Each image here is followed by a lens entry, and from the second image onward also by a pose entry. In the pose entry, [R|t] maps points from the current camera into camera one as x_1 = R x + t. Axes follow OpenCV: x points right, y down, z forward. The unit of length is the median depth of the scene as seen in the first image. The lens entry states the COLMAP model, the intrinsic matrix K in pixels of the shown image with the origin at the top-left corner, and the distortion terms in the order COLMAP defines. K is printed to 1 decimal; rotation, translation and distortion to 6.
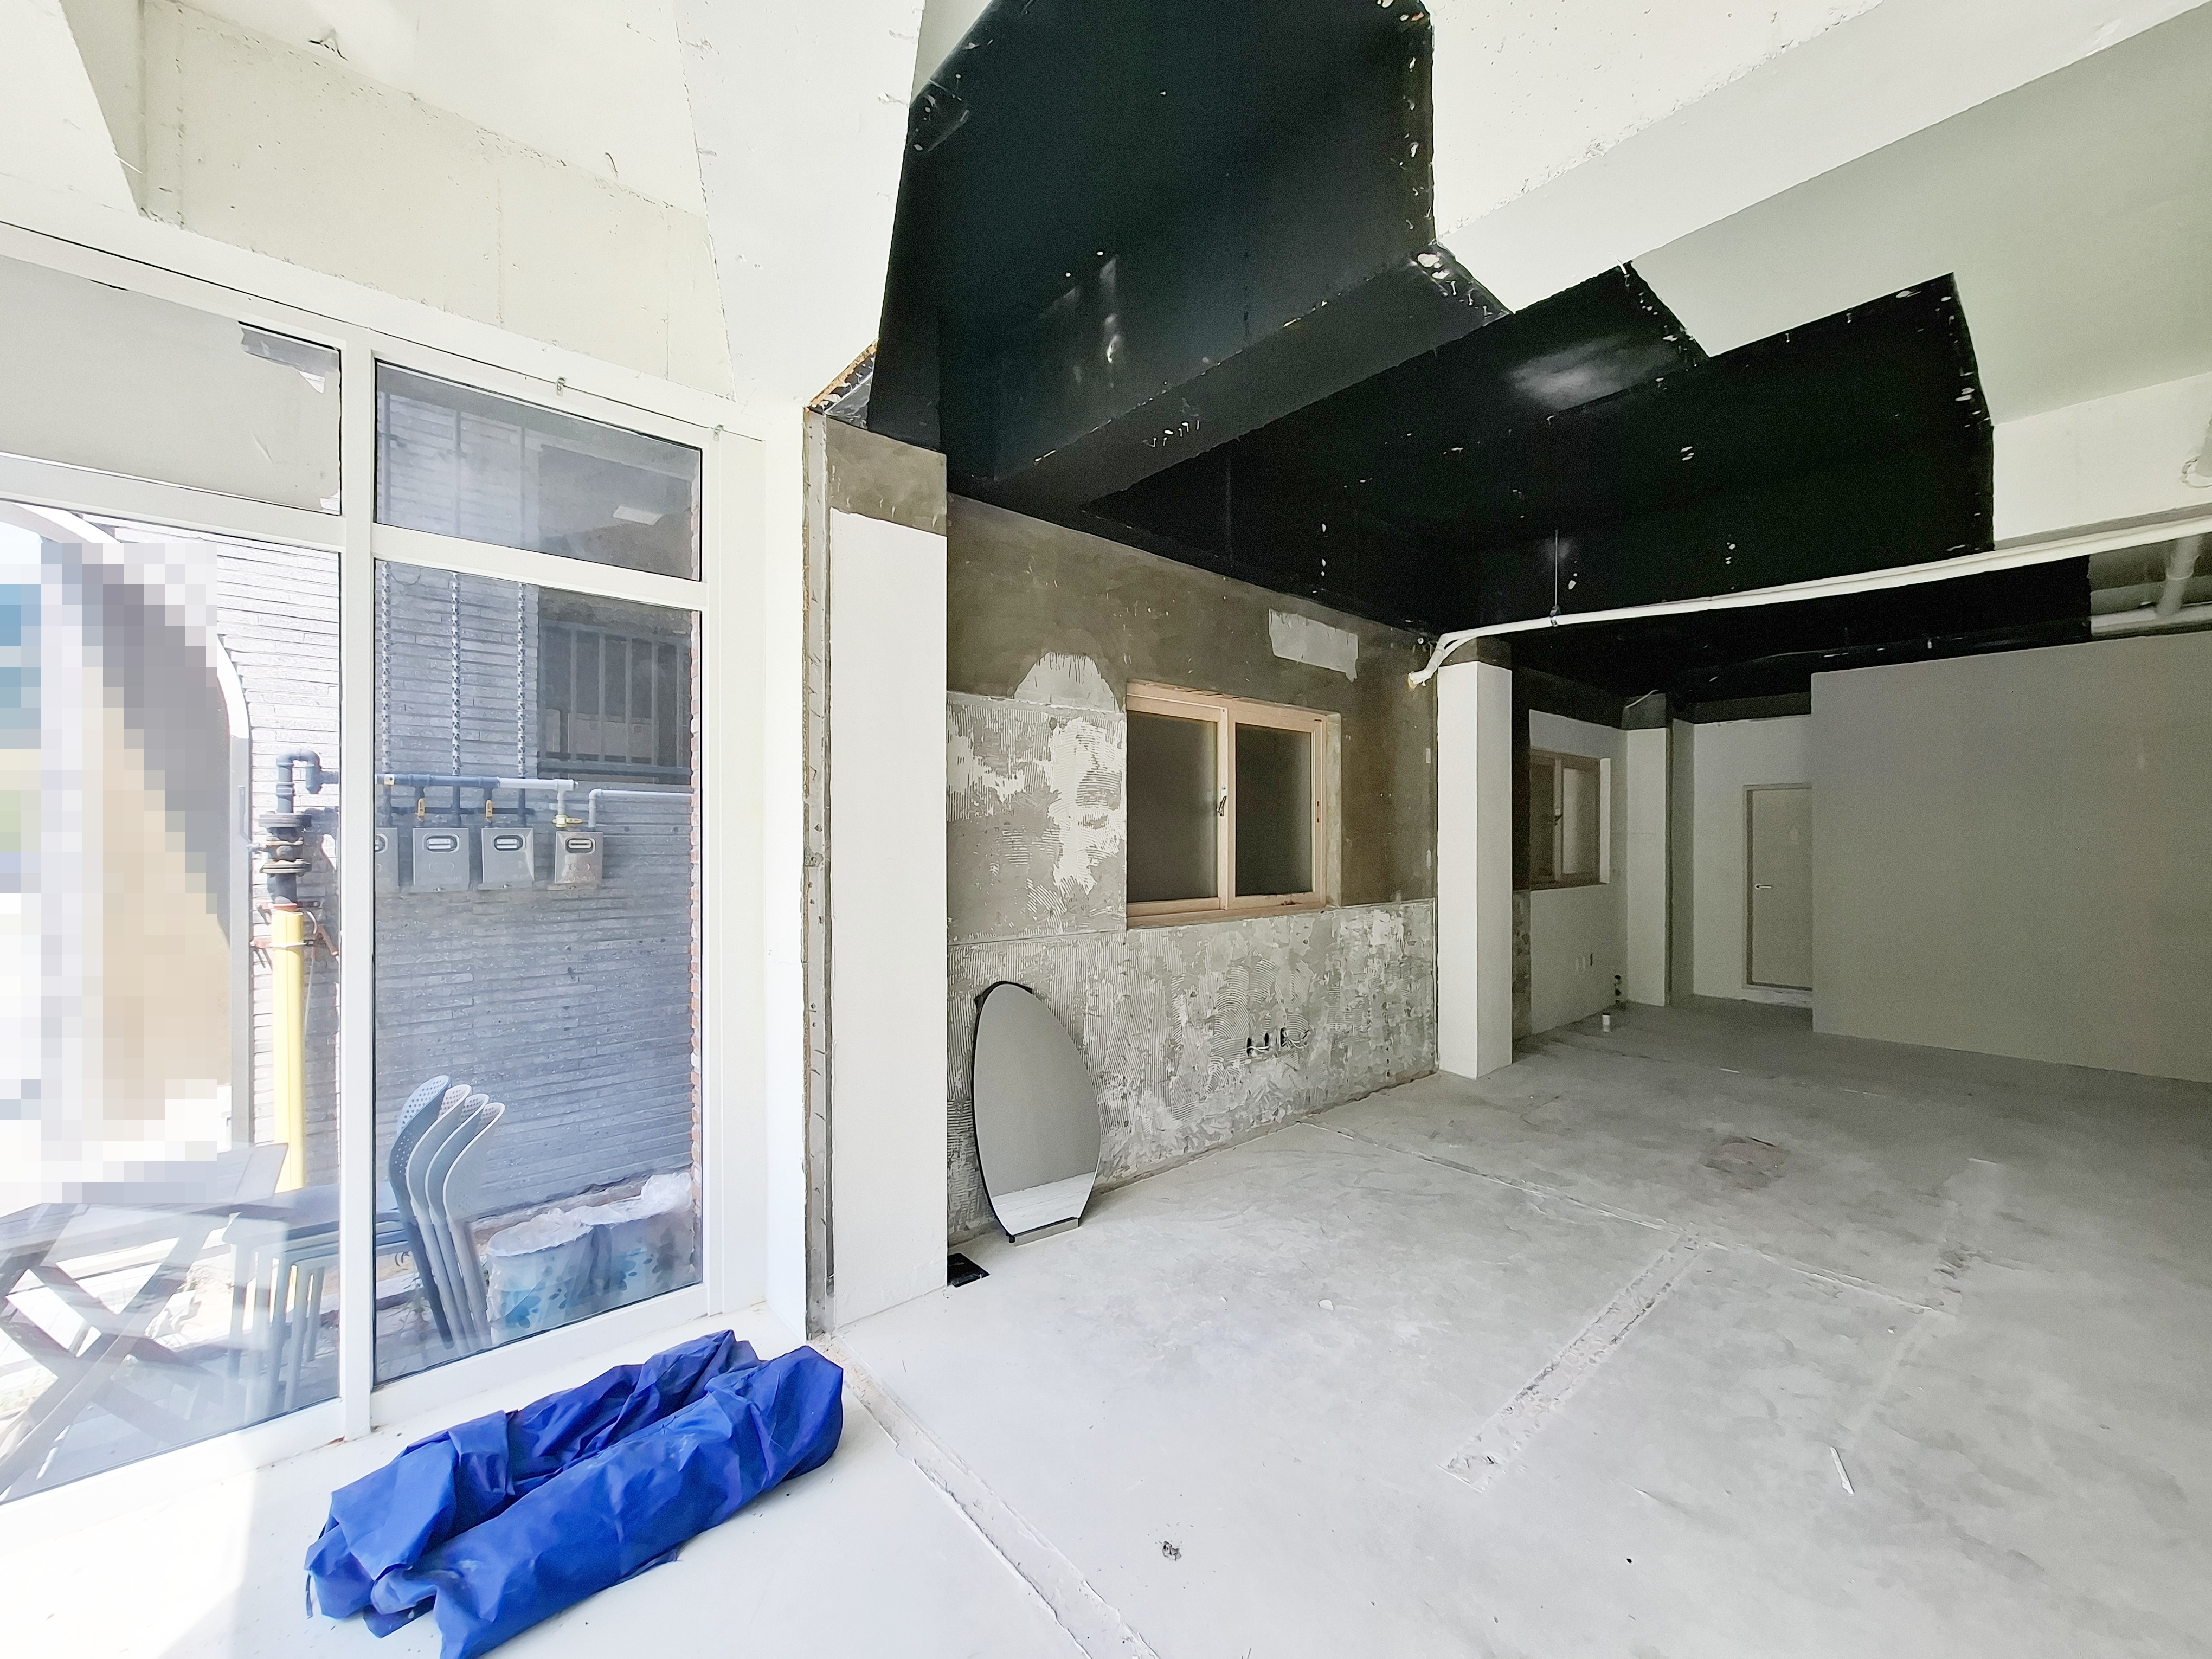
lens RADIAL K [[877.1, 0, 1095.2], [0, 877.1, 834.3], [0, 0, 1]] dist [-0.001426, 0.000071]
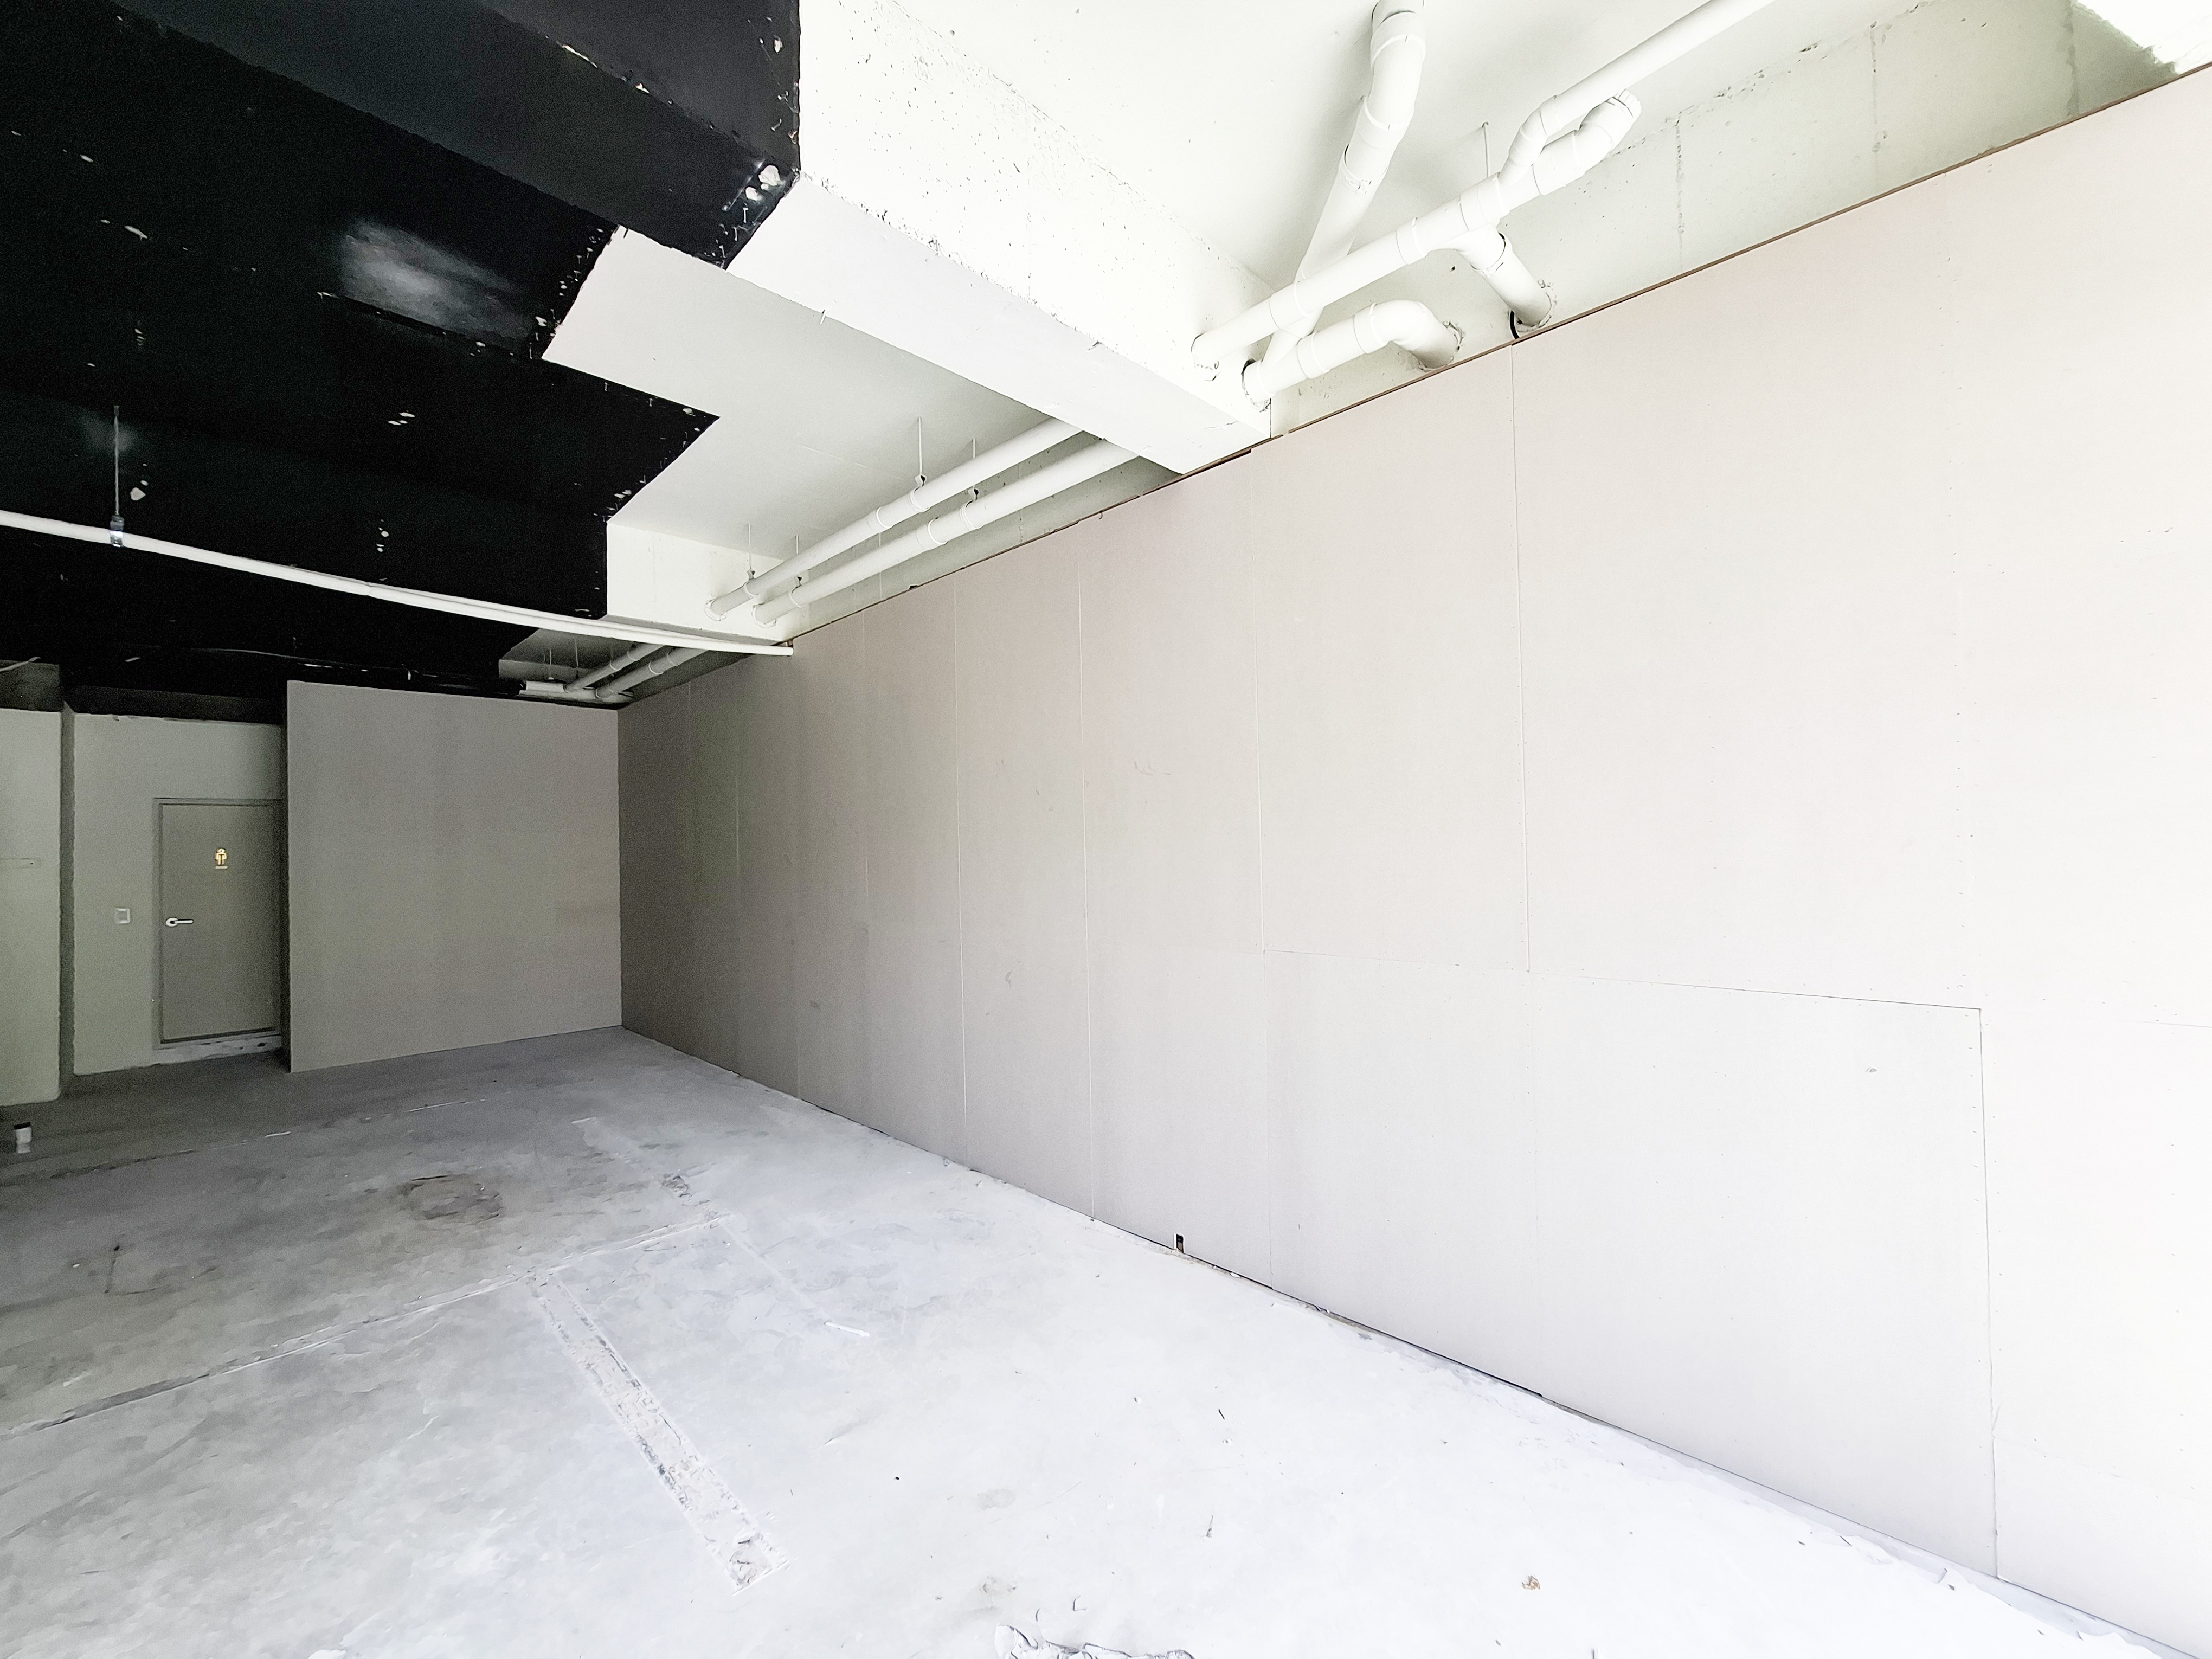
lens RADIAL K [[877.1, 0, 1095.2], [0, 877.1, 834.3], [0, 0, 1]] dist [-0.001426, 0.000071]
pose [[-0.079927, 0.017091, 0.996654, -0.259403], [0.017060, 0.999730, -0.015776, 0.010392], [-0.996655, 0.015742, -0.080197, 0.388574]]
